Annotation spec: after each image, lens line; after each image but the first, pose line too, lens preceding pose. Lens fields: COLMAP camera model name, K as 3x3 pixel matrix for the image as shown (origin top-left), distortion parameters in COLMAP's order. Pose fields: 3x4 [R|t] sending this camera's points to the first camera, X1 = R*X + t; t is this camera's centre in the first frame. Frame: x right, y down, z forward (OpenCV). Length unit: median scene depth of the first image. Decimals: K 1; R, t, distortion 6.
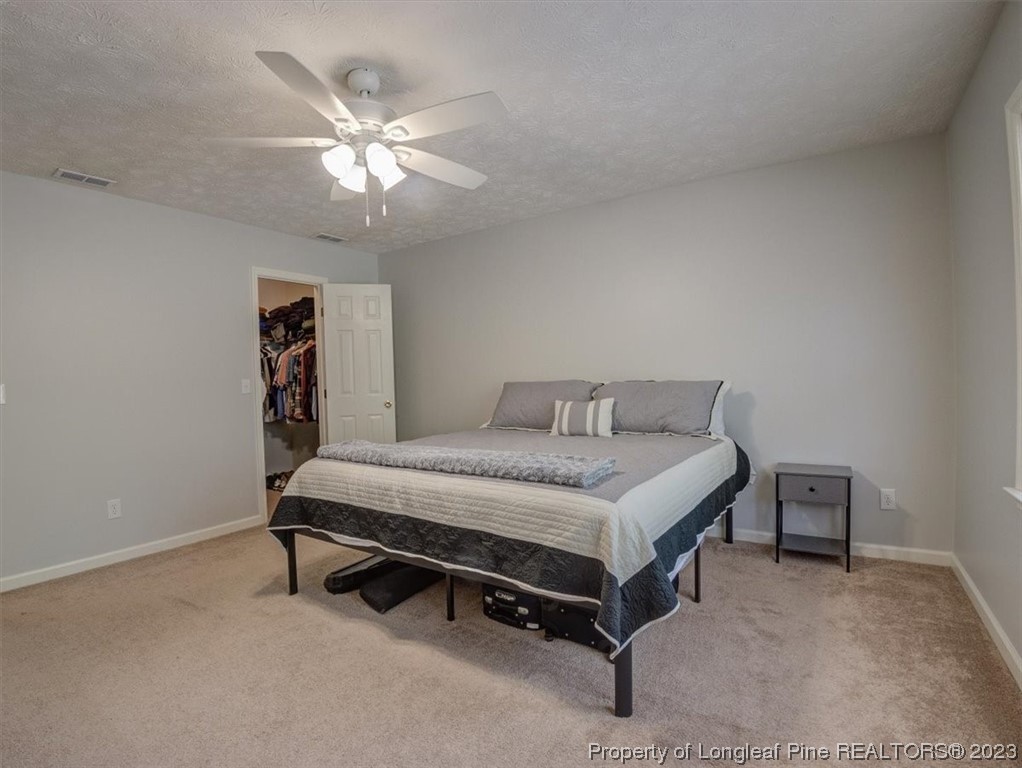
lens RADIAL K [[483.1, 0, 512.9], [0, 483.1, 385.7], [0, 0, 1]] dist [-0.049463, 0.000696]
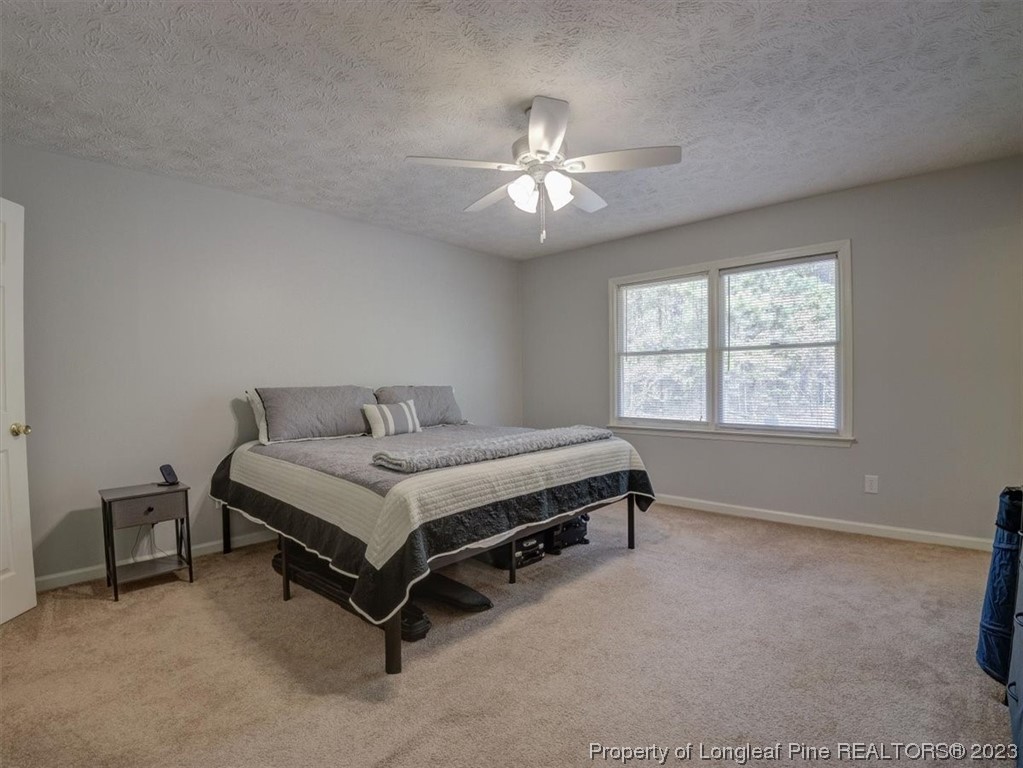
lens RADIAL K [[508.5, 0, 481.6], [0, 508.5, 381.6], [0, 0, 1]] dist [-0.033728, -0.000121]
pose [[0.202095, 0.019982, 0.979162, -1.346063], [0.026289, 0.999321, -0.025819, 0.024771], [-0.979013, 0.030960, 0.201433, 0.789634]]
